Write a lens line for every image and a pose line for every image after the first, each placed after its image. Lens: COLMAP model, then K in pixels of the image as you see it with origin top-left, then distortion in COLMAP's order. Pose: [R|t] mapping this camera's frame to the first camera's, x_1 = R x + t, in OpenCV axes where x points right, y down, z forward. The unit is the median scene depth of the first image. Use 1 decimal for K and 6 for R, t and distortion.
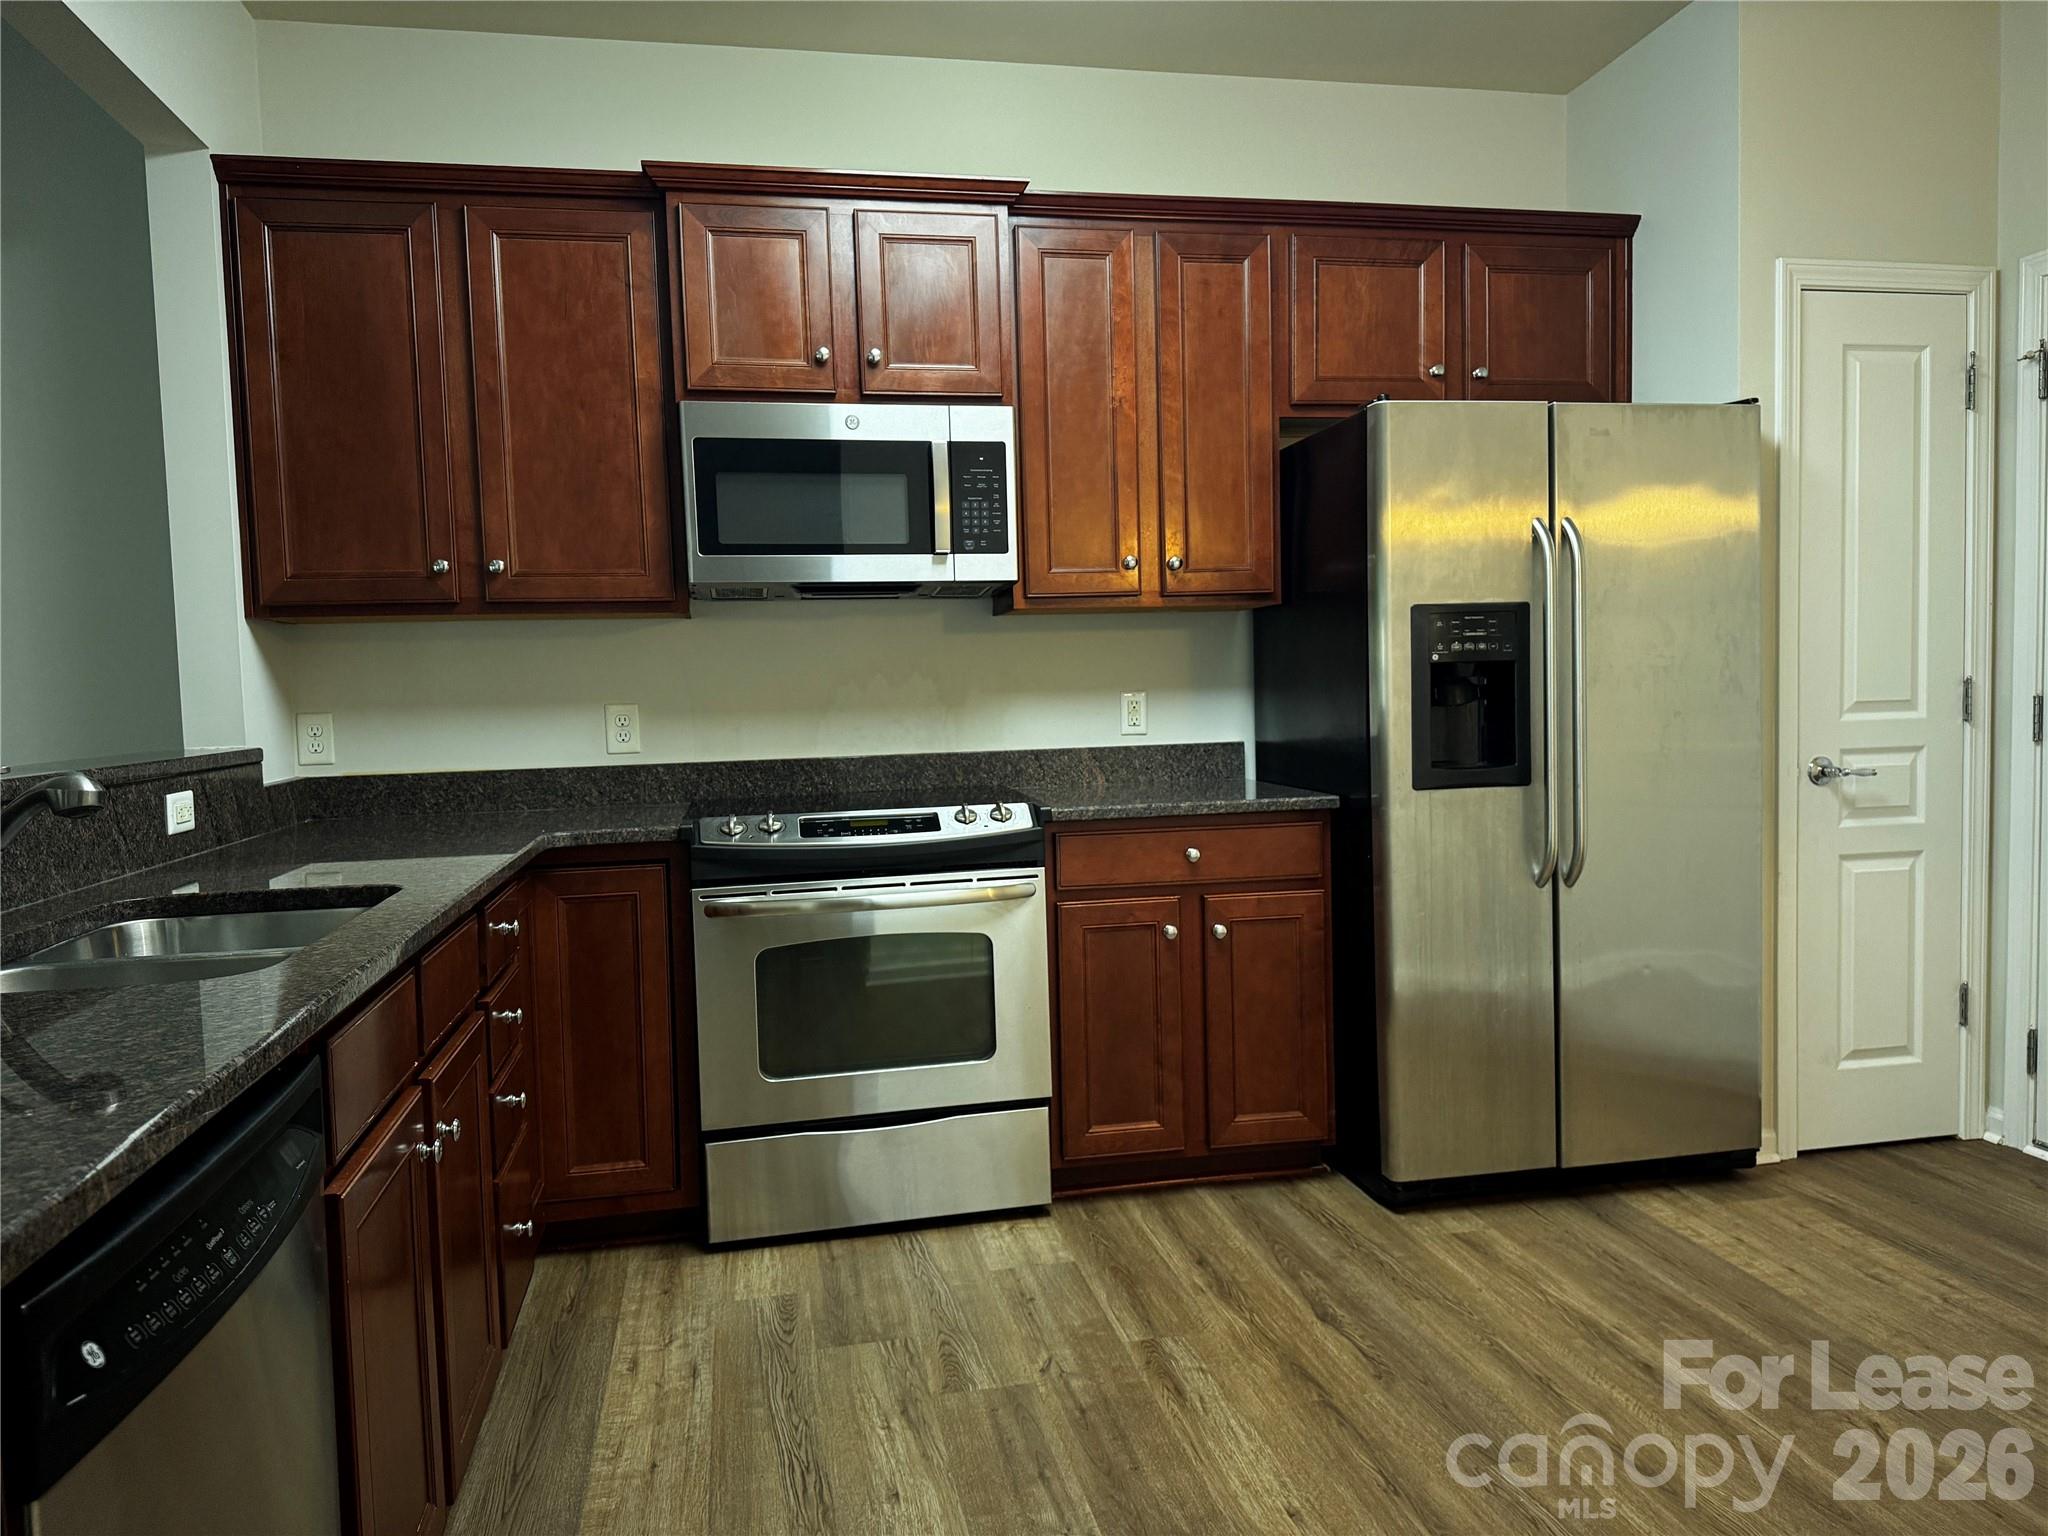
lens RADIAL K [[1385.6, 0, 1017.2], [0, 1385.6, 786.3], [0, 0, 1]] dist [0.079241, -0.117051]
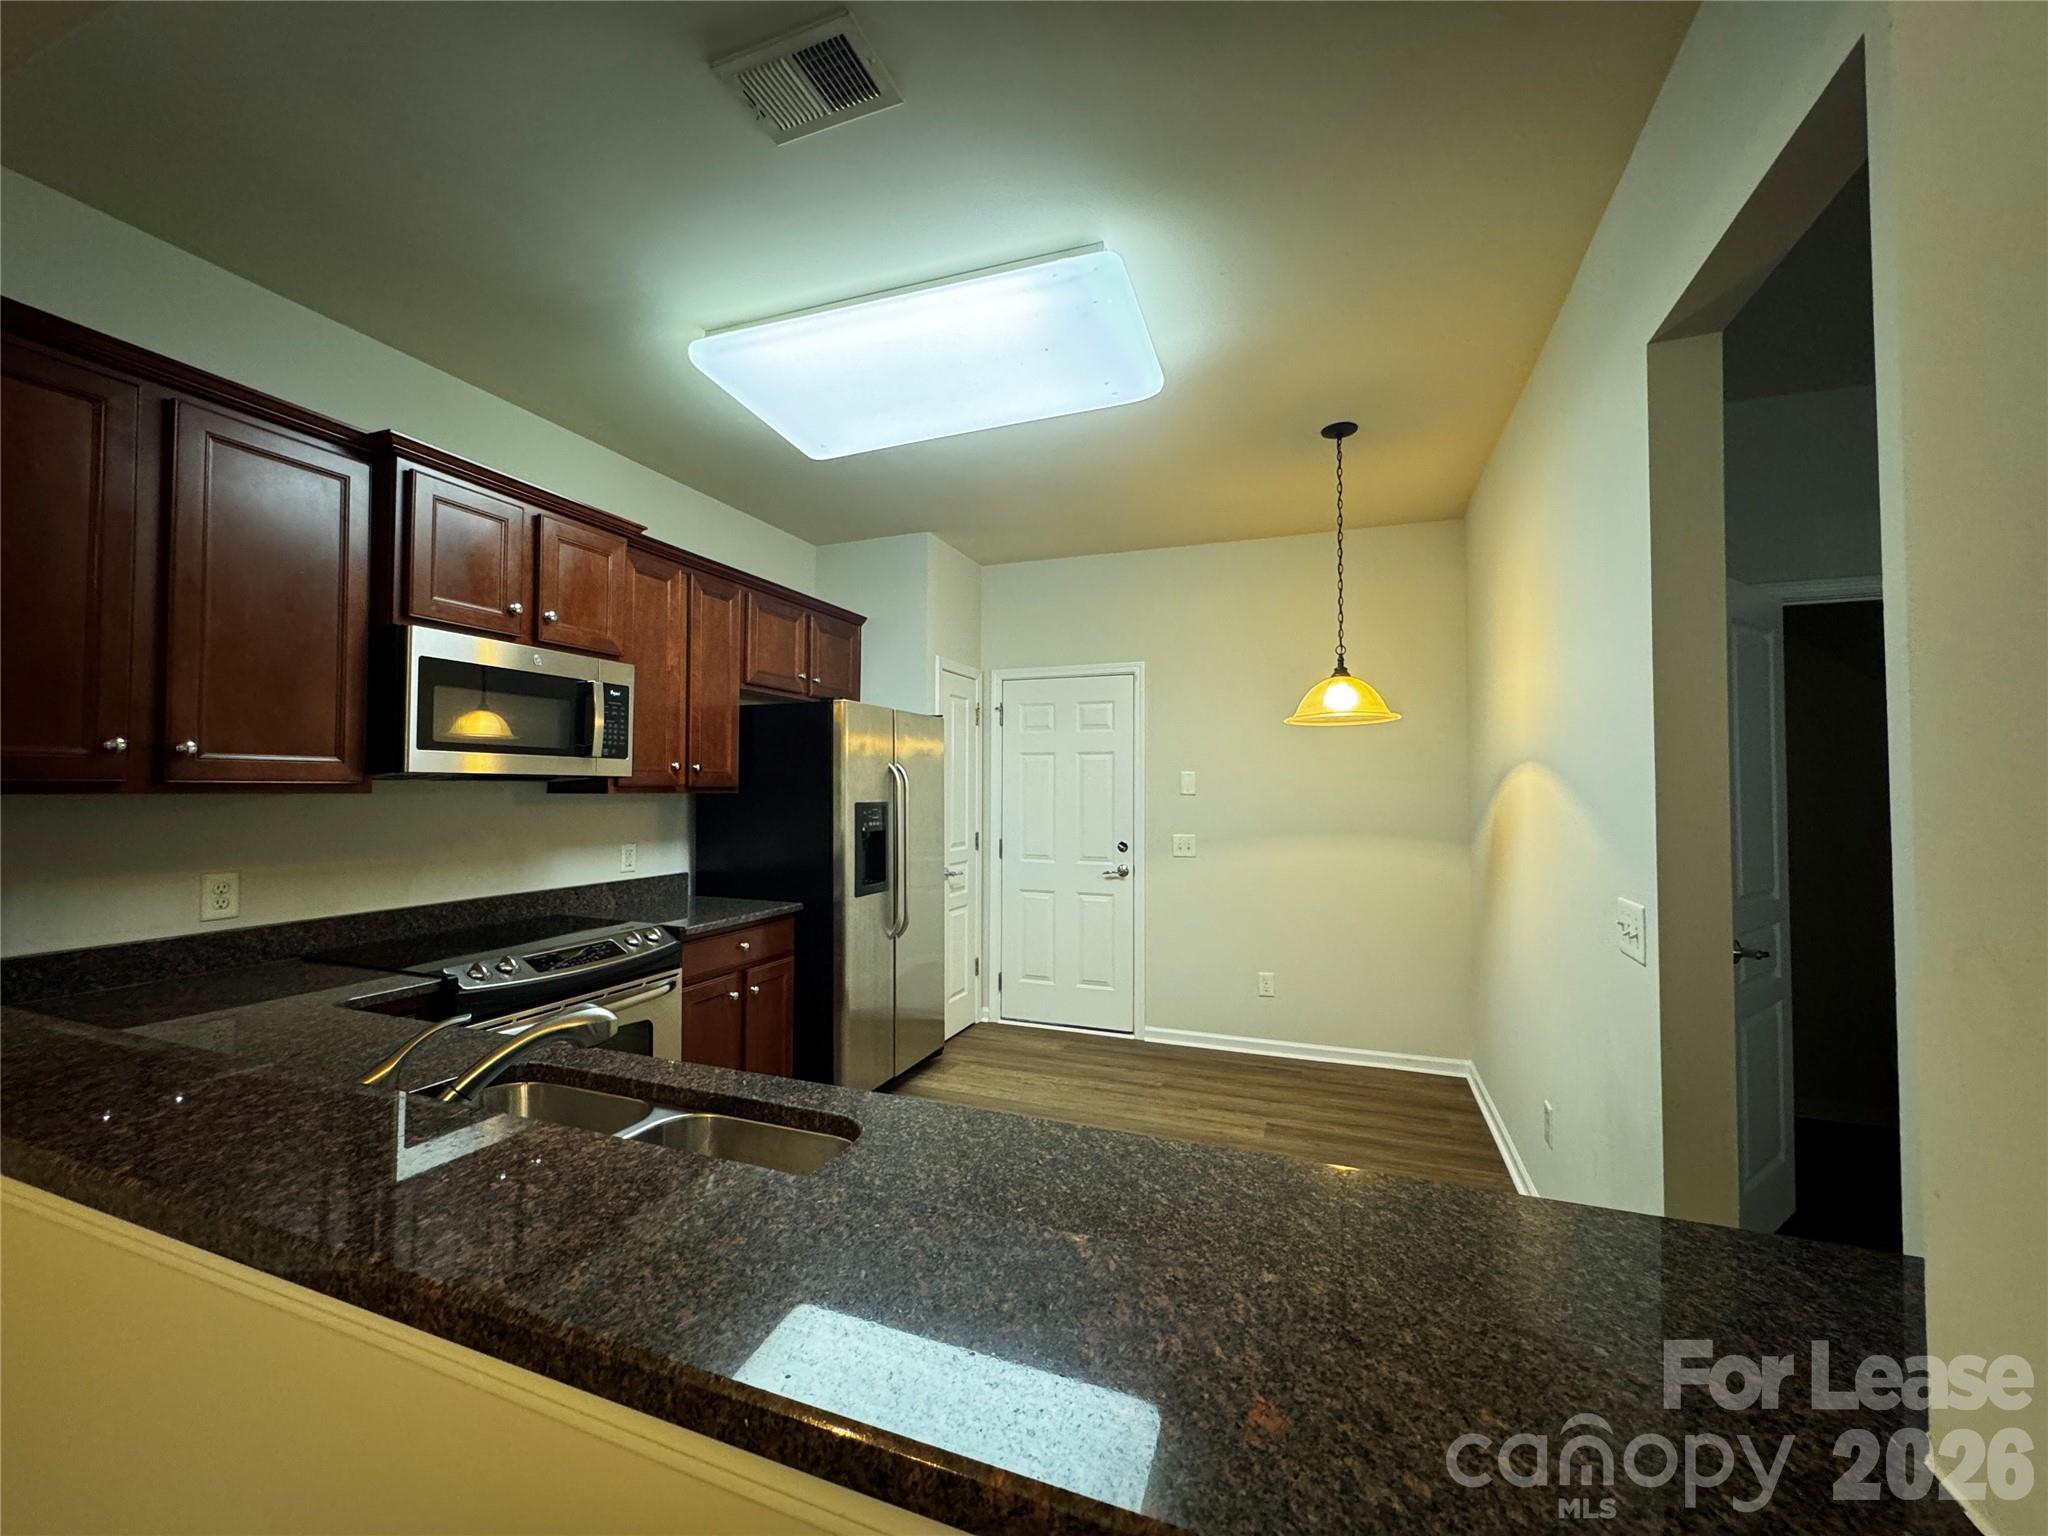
lens RADIAL K [[820.4, 0, 1024.0], [0, 820.4, 768.0], [0, 0, 1]] dist [-0.002026, -0.000232]
pose [[0.523570, 0.052455, 0.850366, -0.543732], [0.040585, 0.995434, -0.086392, -0.064941], [-0.851015, 0.079744, 0.519051, 0.177898]]
